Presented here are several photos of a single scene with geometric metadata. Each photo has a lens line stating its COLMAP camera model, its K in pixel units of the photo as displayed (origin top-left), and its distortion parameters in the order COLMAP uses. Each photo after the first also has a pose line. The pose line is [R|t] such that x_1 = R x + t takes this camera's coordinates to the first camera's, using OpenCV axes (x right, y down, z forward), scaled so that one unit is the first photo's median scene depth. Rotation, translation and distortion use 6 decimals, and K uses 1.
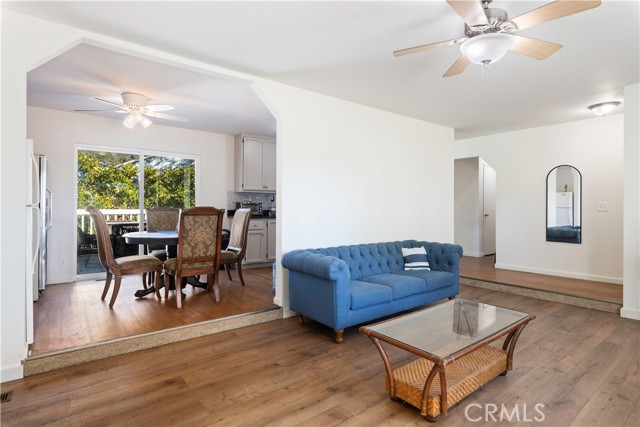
lens RADIAL K [[341.6, 0, 320.0], [0, 341.6, 213.5], [0, 0, 1]] dist [-0.051557, 0.014212]
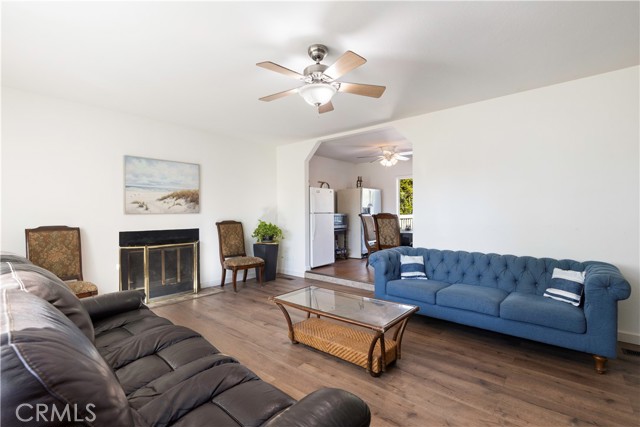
lens RADIAL K [[297.3, 0, 320.0], [0, 297.3, 213.5], [0, 0, 1]] dist [0.003546, 0.000405]
pose [[0.173256, -0.001220, -0.984876, 1.247750], [-0.024282, 0.999690, -0.005510, -0.005555], [0.984577, 0.024869, 0.173173, 0.578426]]
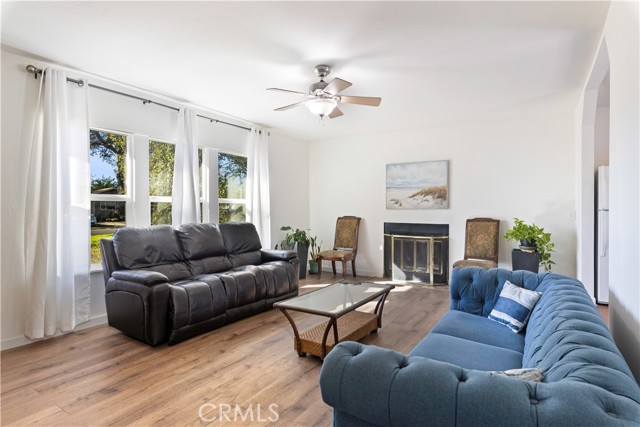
lens RADIAL K [[347.6, 0, 320.0], [0, 347.6, 213.5], [0, 0, 1]] dist [0.000710, 0.000185]
pose [[-0.948172, 0.003464, -0.317739, 0.763015], [-0.013319, 0.998629, 0.050633, -0.066663], [0.317479, 0.052241, -0.946825, 1.885940]]
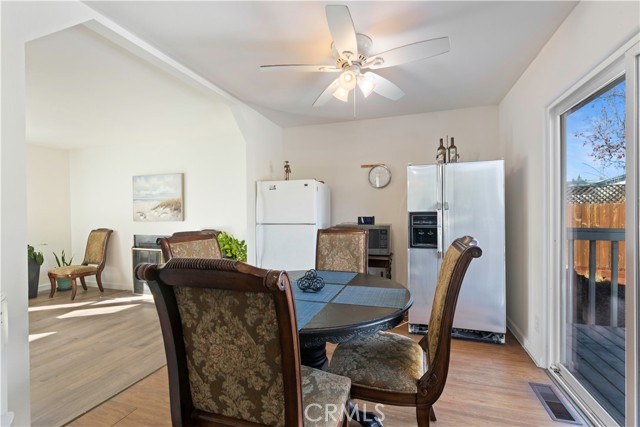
lens RADIAL K [[297.3, 0, 320.0], [0, 297.3, 213.5], [0, 0, 1]] dist [0.003546, 0.000405]
pose [[-0.839949, -0.005552, -0.542638, -0.327336], [-0.017693, 0.999696, 0.017160, -0.090047], [0.542378, 0.024014, -0.839792, 2.125188]]
